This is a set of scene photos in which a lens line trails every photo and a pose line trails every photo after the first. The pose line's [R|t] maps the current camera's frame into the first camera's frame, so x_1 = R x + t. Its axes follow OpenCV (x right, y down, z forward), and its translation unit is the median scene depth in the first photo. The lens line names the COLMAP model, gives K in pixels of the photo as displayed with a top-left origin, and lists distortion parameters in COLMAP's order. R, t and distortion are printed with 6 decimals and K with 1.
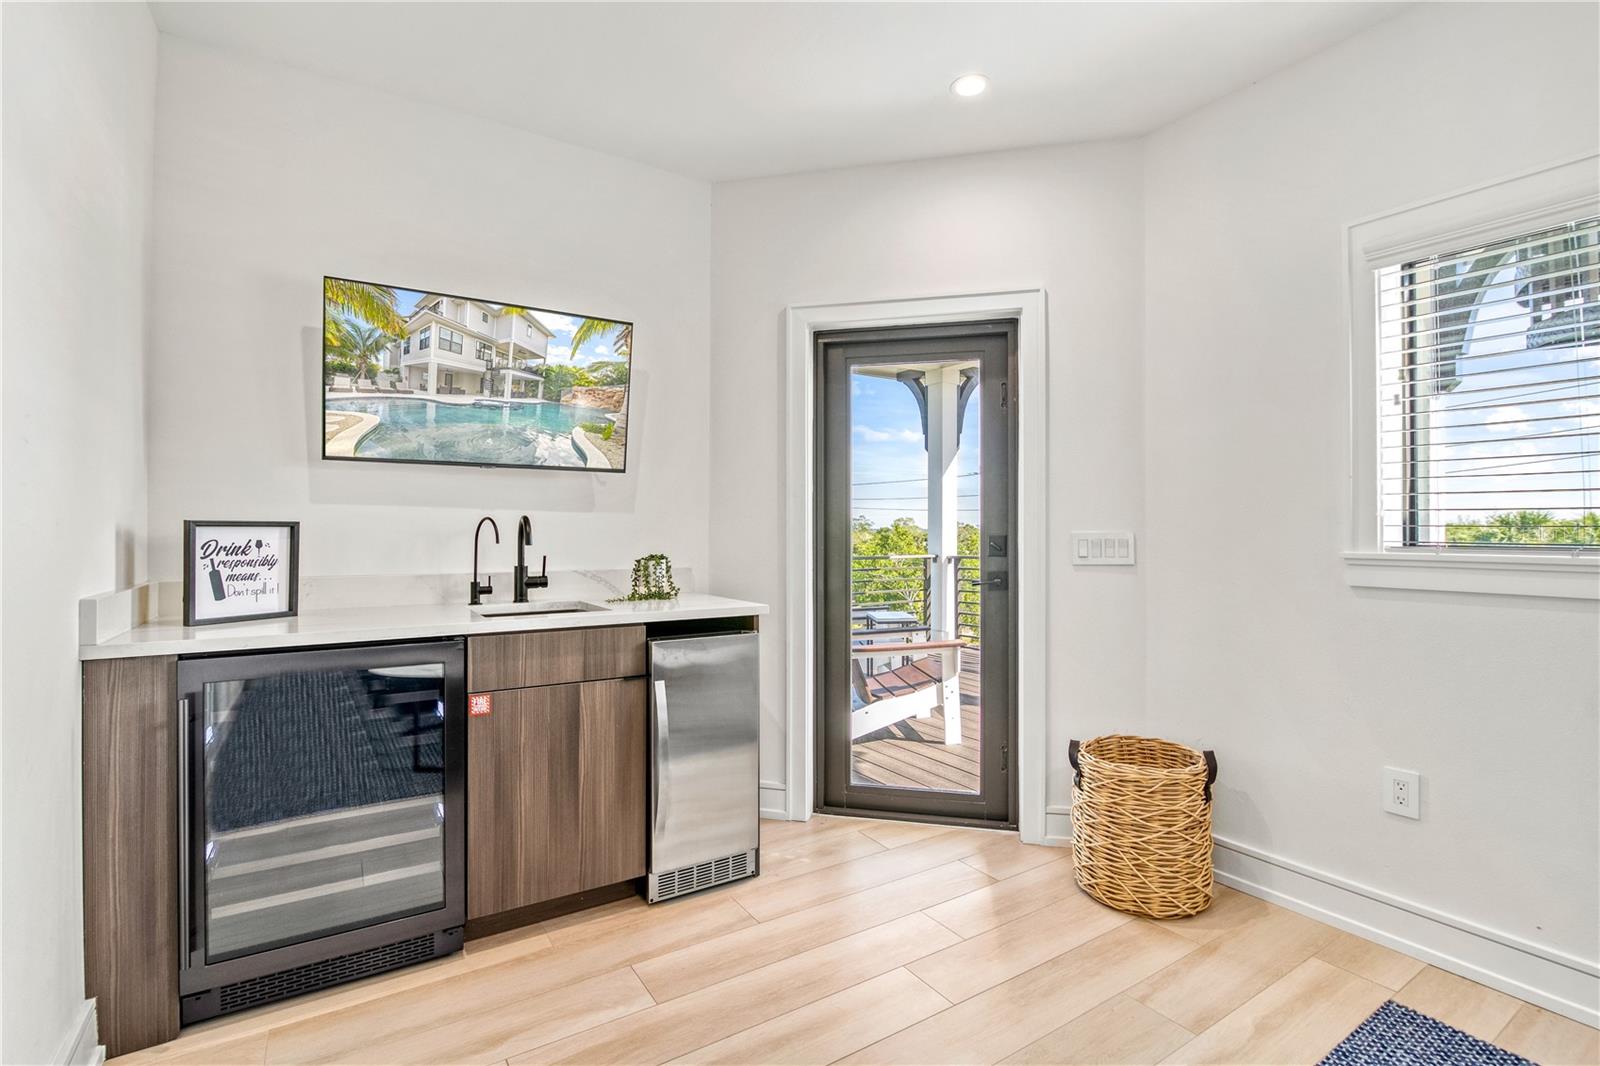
lens RADIAL K [[746.9, 0, 800.0], [0, 746.9, 533.0], [0, 0, 1]] dist [-0.004360, -0.000290]
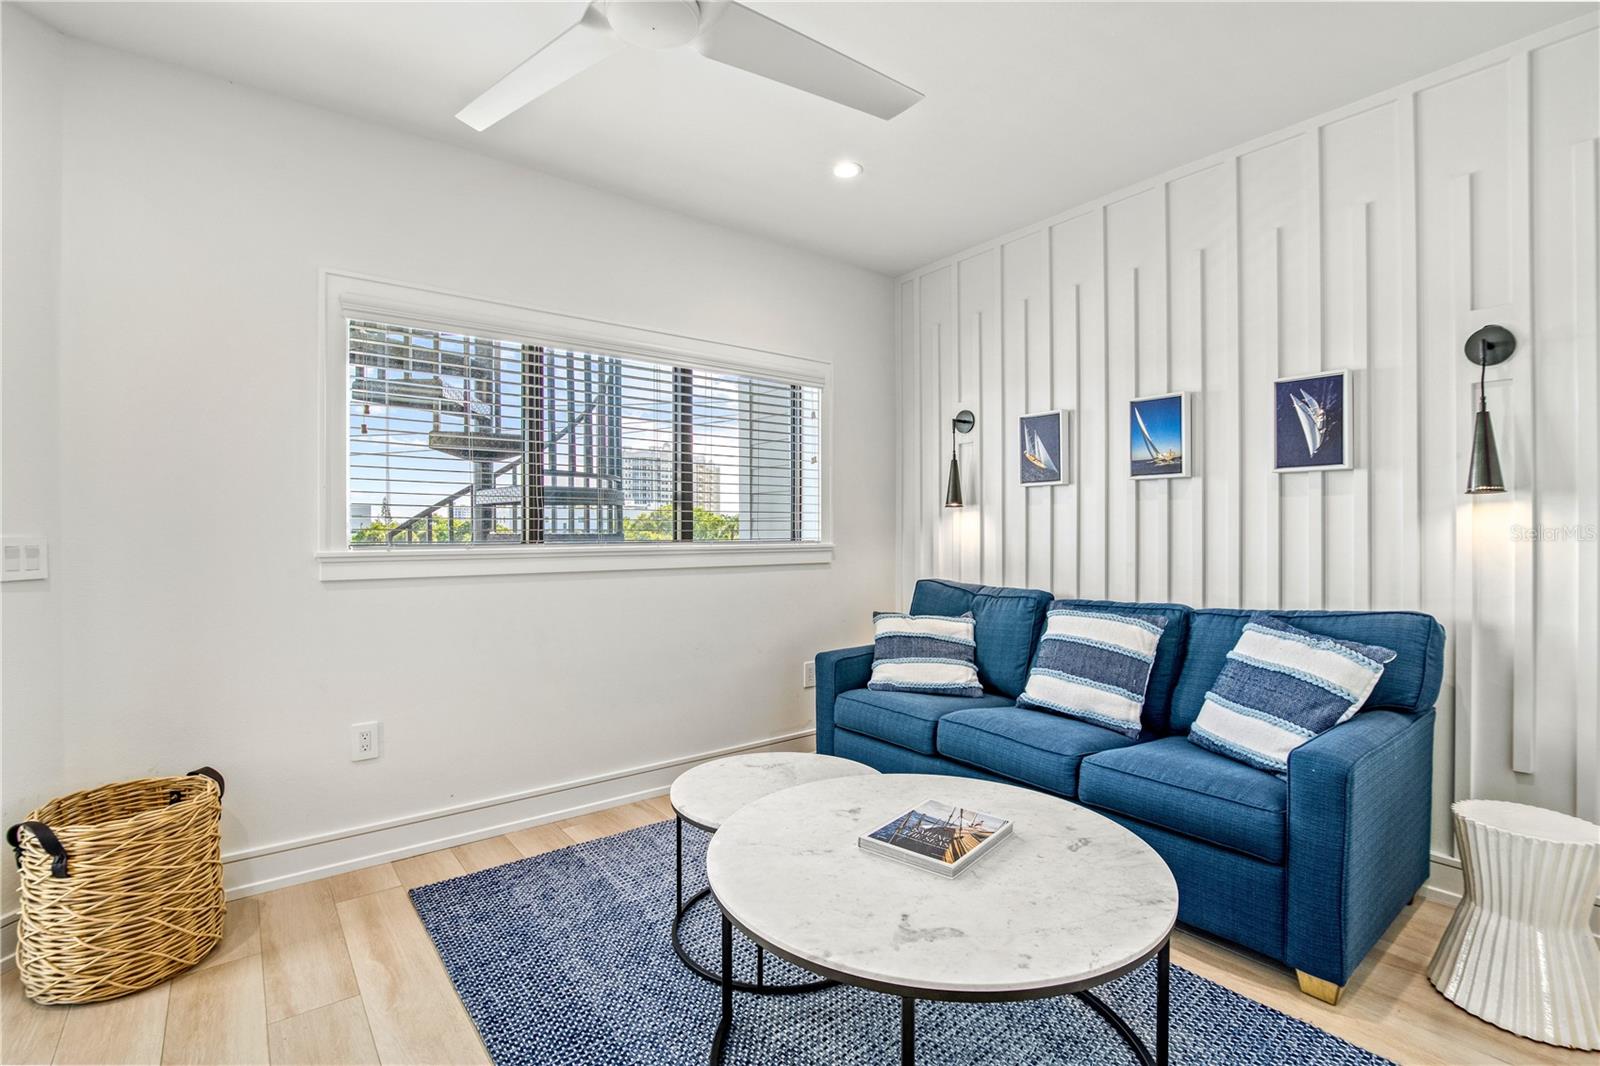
lens RADIAL K [[746.9, 0, 800.0], [0, 746.9, 533.0], [0, 0, 1]] dist [-0.004360, -0.000290]
pose [[-0.080001, -0.004738, 0.996784, -0.467870], [0.006910, 0.999962, 0.005308, -0.004845], [-0.996771, 0.007313, -0.079965, 0.337045]]
